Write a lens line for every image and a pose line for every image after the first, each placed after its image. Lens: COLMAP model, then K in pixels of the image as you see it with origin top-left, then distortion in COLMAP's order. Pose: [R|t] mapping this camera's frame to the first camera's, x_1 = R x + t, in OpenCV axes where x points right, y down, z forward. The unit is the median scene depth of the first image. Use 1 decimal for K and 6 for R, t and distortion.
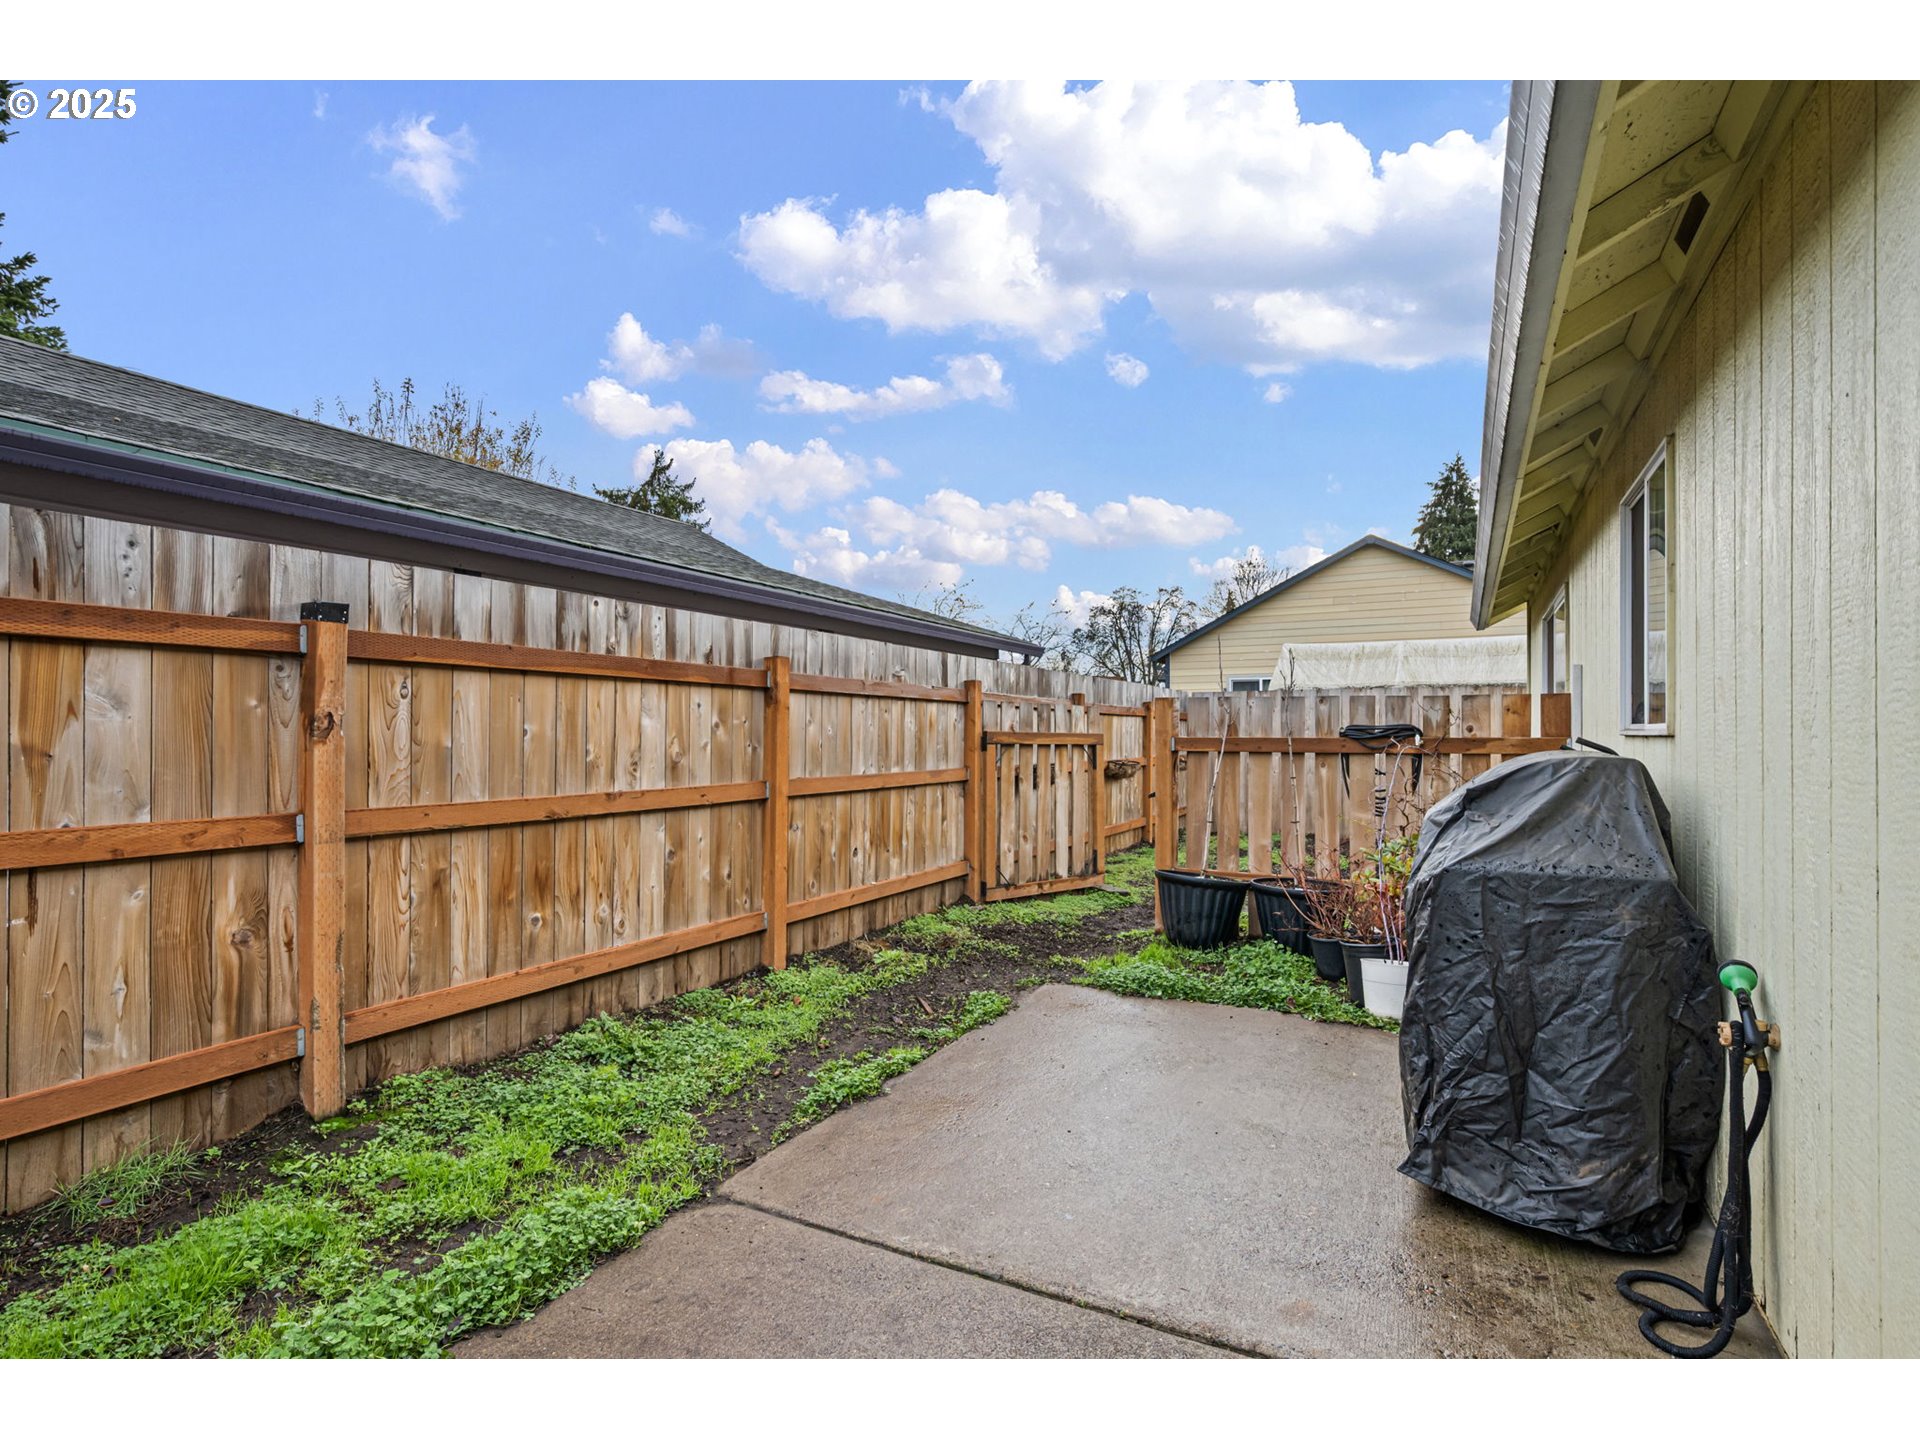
lens RADIAL K [[913.7, 0, 967.5], [0, 913.7, 730.3], [0, 0, 1]] dist [-0.002023, -0.000413]
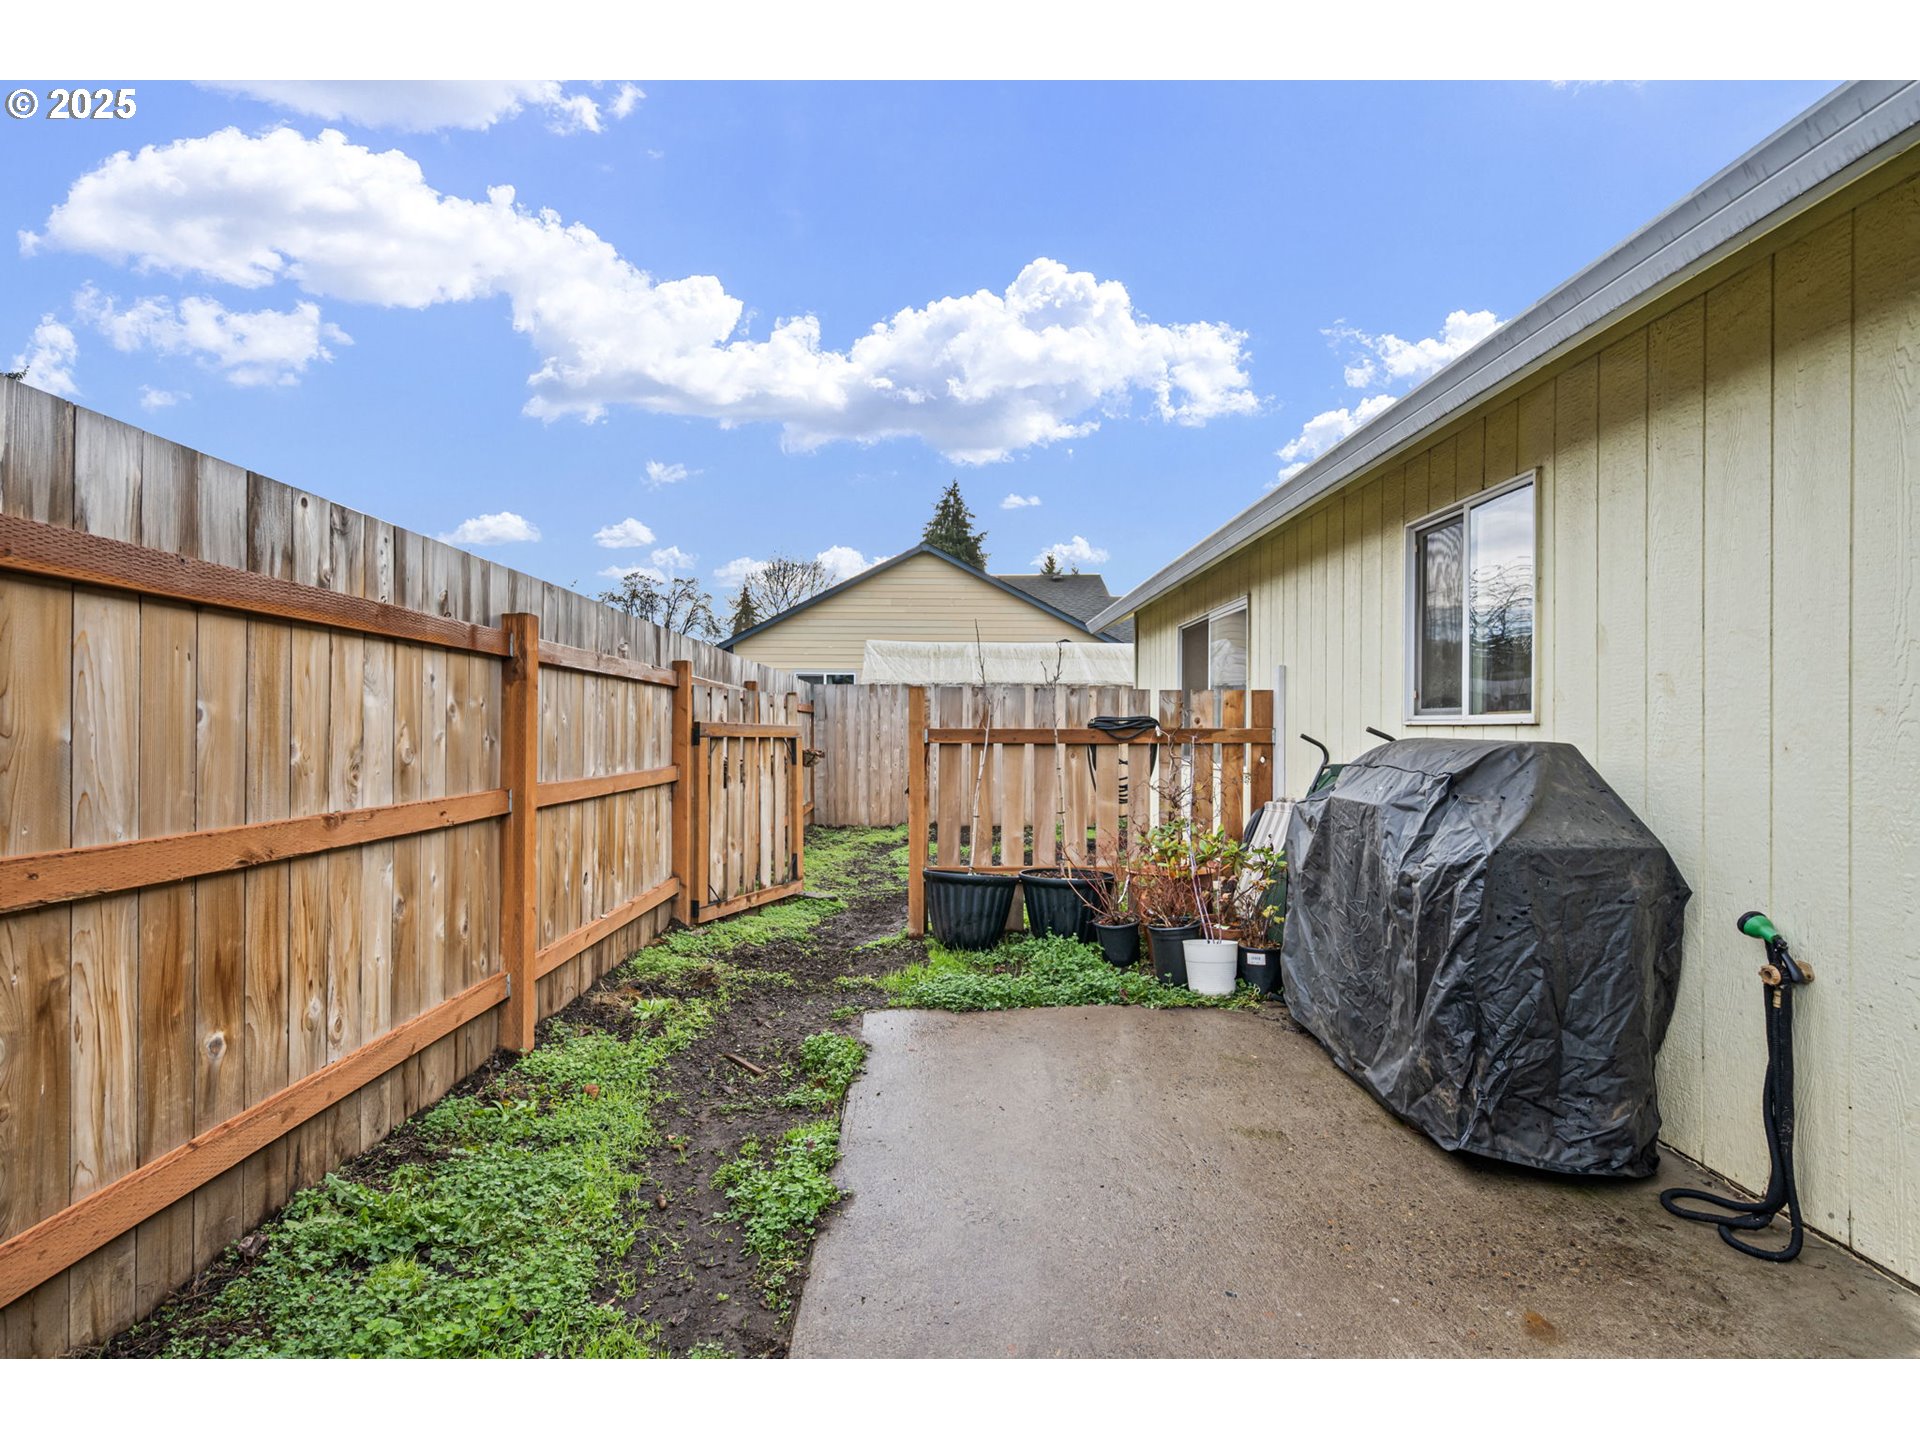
lens RADIAL K [[913.7, 0, 967.5], [0, 913.7, 730.3], [0, 0, 1]] dist [-0.002023, -0.000413]
pose [[0.863776, -0.000097, 0.503875, -0.305966], [-0.002739, 0.999984, 0.004888, 0.006642], [-0.503868, -0.005602, 0.863763, 0.236322]]
